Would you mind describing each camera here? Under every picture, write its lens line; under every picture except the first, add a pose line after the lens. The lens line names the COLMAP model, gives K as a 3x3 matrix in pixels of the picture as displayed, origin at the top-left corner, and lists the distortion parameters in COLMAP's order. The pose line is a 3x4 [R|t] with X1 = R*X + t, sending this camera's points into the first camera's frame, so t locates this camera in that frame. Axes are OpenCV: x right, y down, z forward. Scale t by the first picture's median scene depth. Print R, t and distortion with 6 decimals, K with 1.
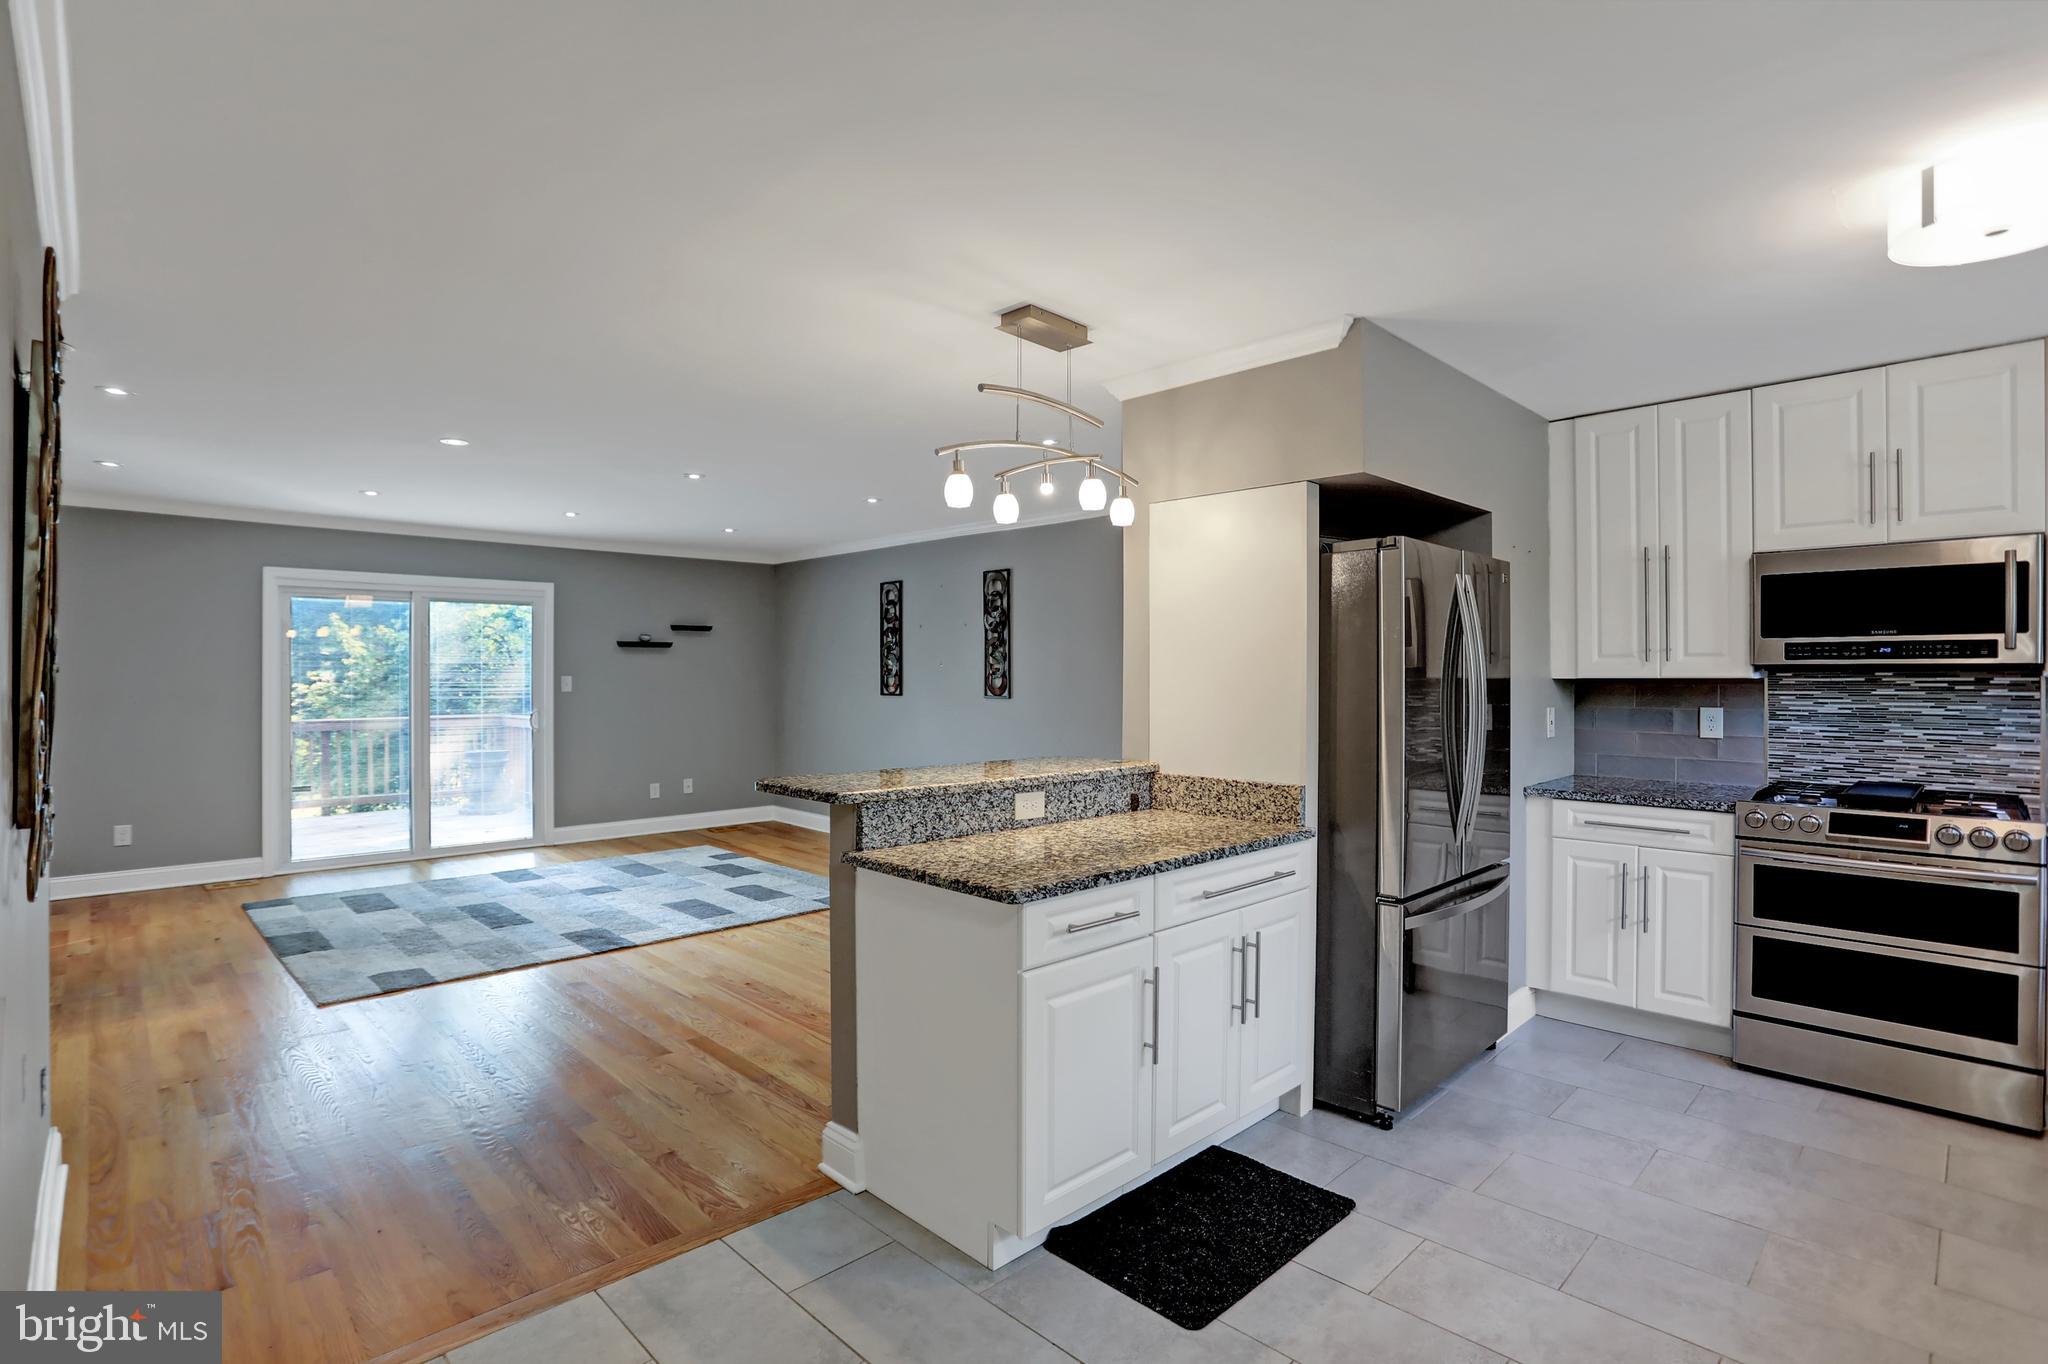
lens RADIAL K [[1000.9, 0, 1024.0], [0, 1000.9, 682.0], [0, 0, 1]] dist [-0.082393, 0.041569]
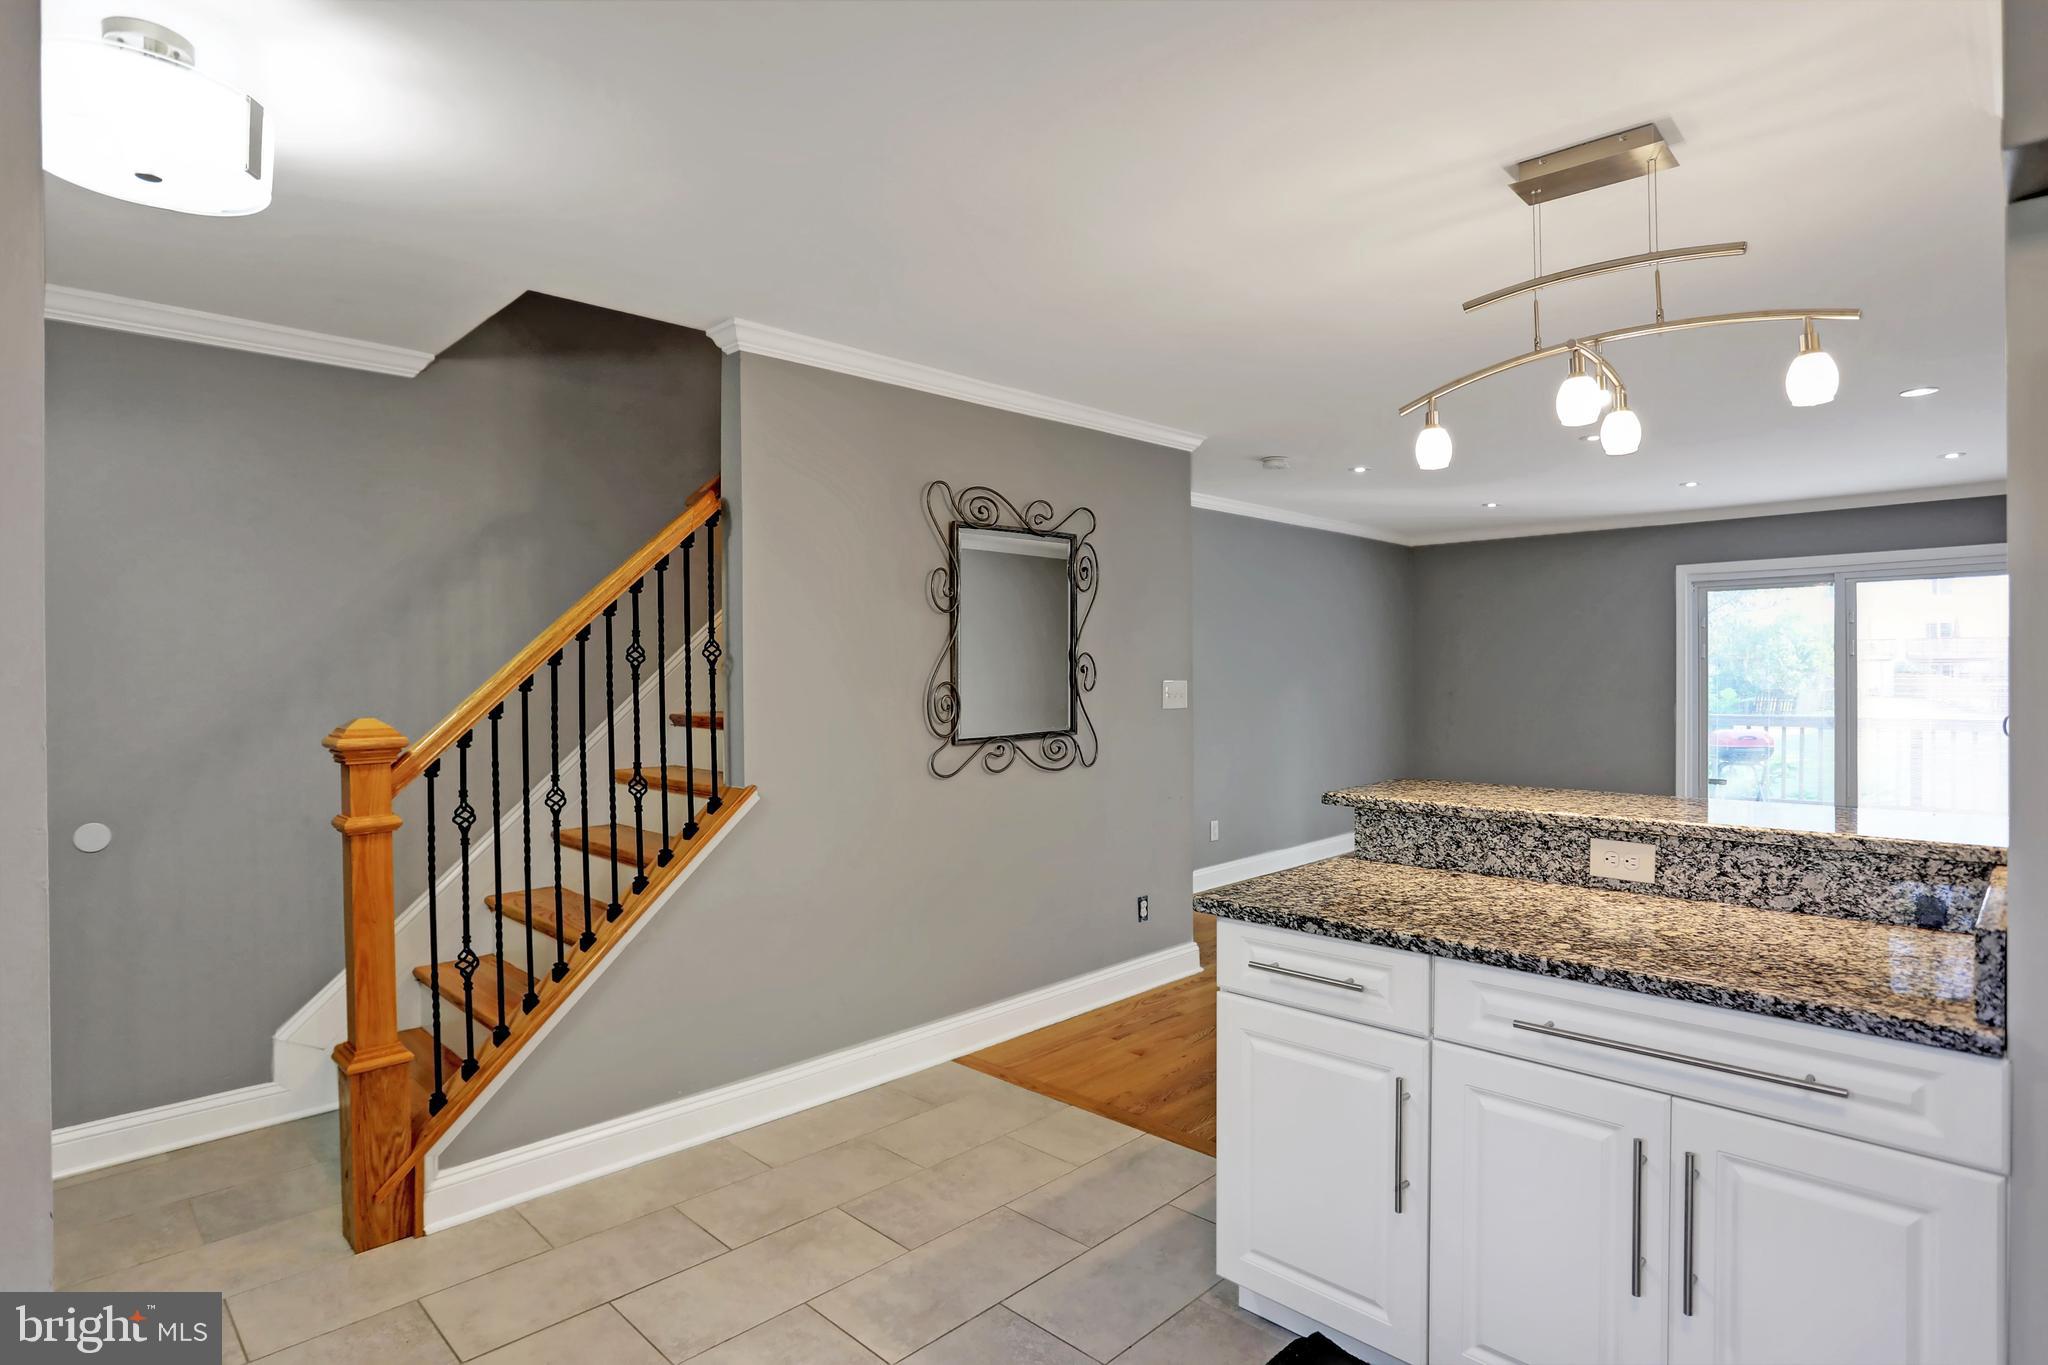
lens RADIAL K [[1040.2, 0, 1024.0], [0, 1040.2, 682.5], [0, 0, 1]] dist [-0.034827, 0.000106]
pose [[0.021252, 0.008483, -0.999738, 0.708582], [0.001490, 0.999963, 0.008517, -0.005532], [0.999773, -0.001671, 0.021239, 0.579539]]
